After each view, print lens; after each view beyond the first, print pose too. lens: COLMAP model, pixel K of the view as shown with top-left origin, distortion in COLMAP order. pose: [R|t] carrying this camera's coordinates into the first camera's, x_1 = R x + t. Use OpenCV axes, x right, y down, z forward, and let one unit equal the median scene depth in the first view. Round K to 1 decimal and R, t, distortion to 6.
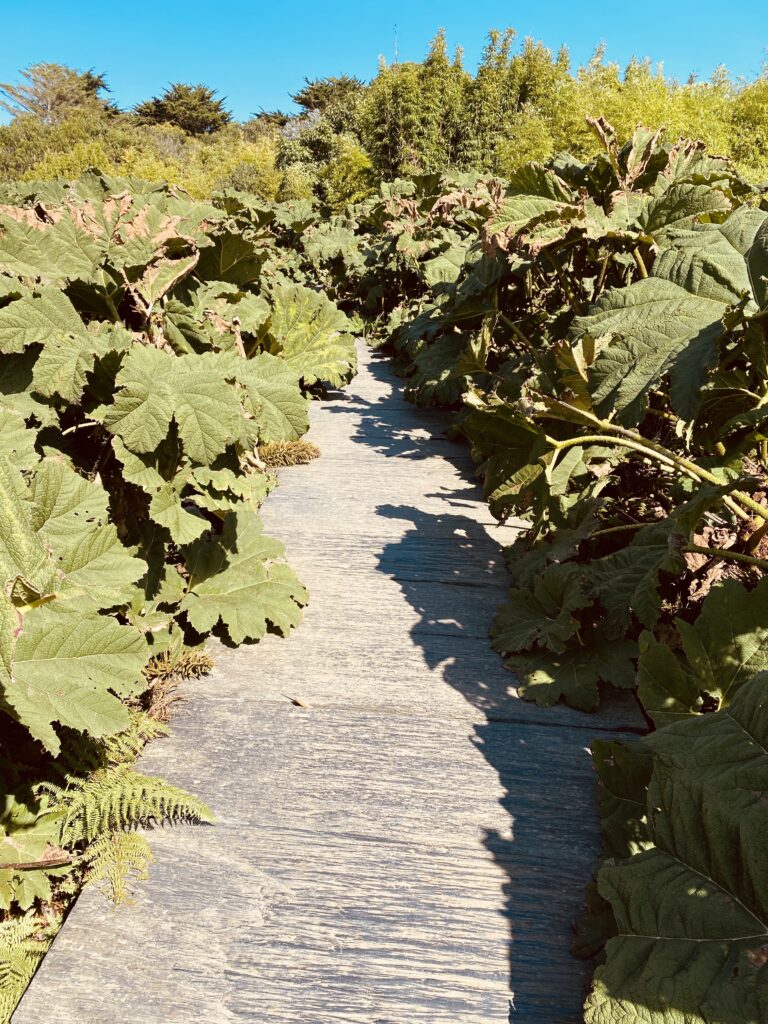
lens RADIAL K [[775.7, 0, 382.5], [0, 775.7, 510.7], [0, 0, 1]] dist [0.016689, 0.004073]
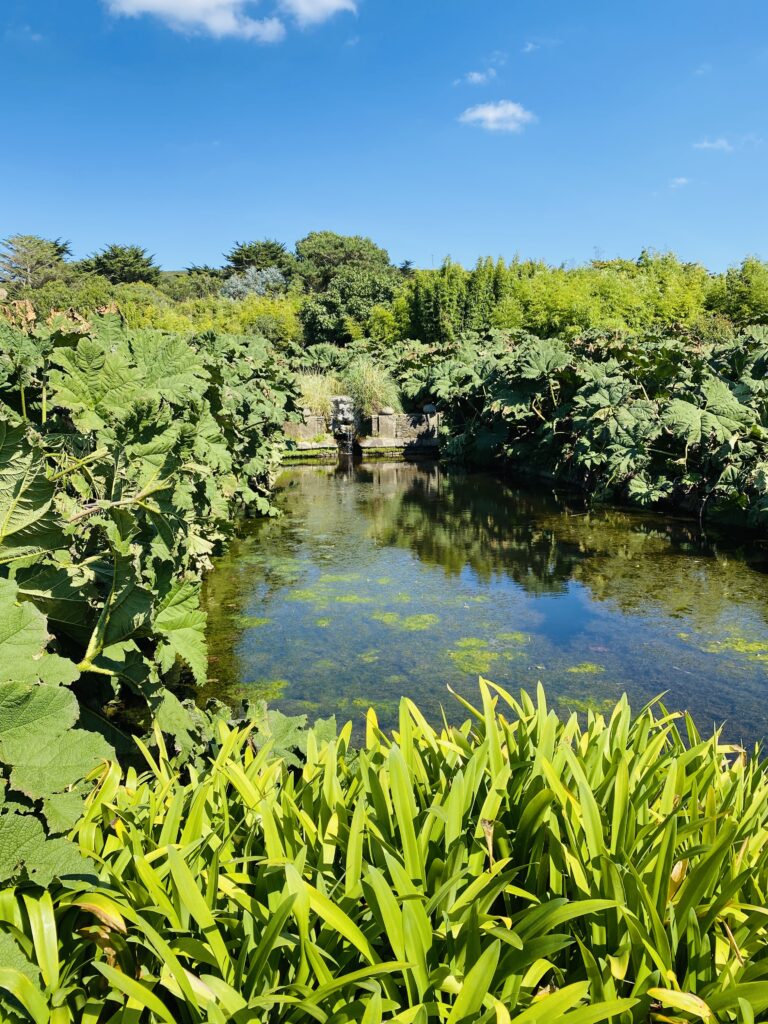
lens RADIAL K [[775.7, 0, 385.0], [0, 775.7, 512.2], [0, 0, 1]] dist [0.016689, 0.004073]
pose [[0.984786, -0.069896, 0.159096, -0.099287], [0.092742, 0.985651, -0.141034, 0.061399], [-0.146955, 0.153643, 0.977138, -0.172882]]
